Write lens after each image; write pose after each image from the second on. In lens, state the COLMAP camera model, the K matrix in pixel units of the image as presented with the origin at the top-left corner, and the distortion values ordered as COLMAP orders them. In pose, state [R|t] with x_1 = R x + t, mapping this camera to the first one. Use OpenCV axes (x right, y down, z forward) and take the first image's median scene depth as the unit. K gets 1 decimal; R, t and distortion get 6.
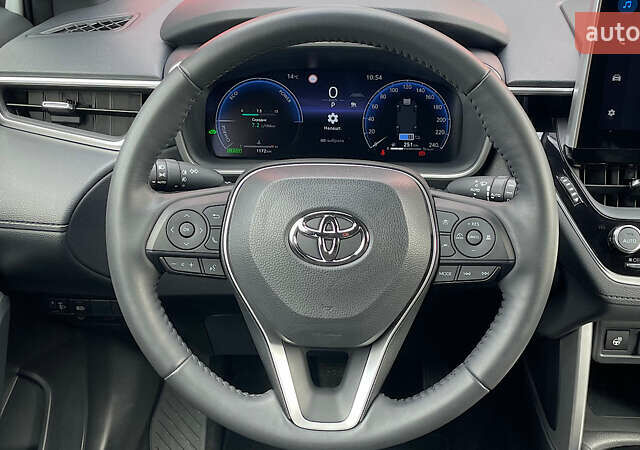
lens RADIAL K [[665.8, 0, 322.6], [0, 665.8, 198.1], [0, 0, 1]] dist [0.065447, -0.015971]
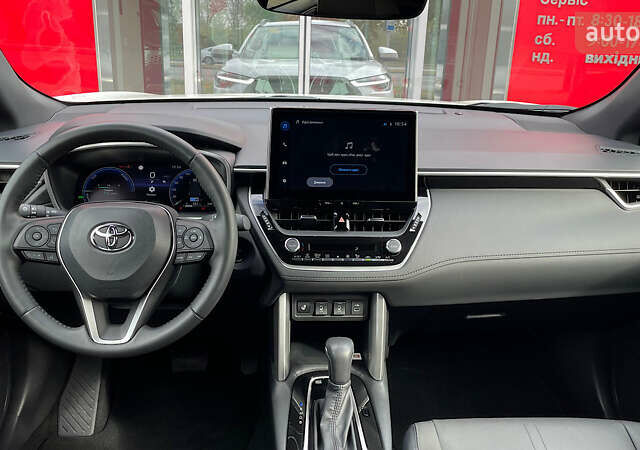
lens RADIAL K [[505.4, 0, 320.0], [0, 505.4, 225.0], [0, 0, 1]] dist [0.096661, -0.139687]
pose [[0.996289, -0.008339, 0.085668, 0.447394], [0.020548, 0.989561, -0.142646, 0.229979], [-0.083584, 0.143877, 0.986059, -0.469436]]
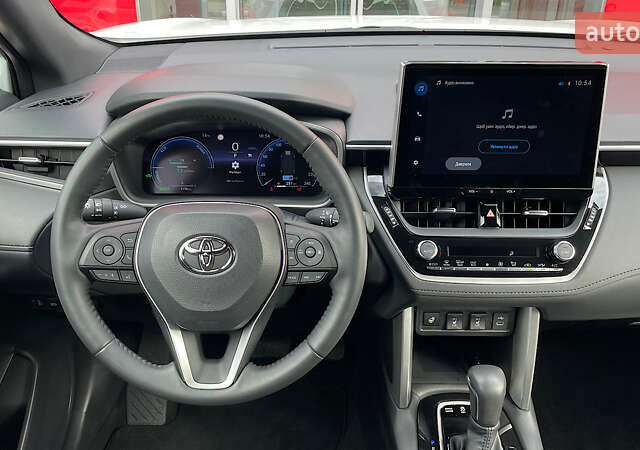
lens RADIAL K [[507.1, 0, 316.9], [0, 507.1, 204.2], [0, 0, 1]] dist [0.066470, -0.083969]
pose [[0.999524, -0.013345, 0.027830, 0.203435], [0.013577, 0.999875, -0.008145, -0.034674], [-0.027718, 0.008519, 0.999579, -0.094839]]
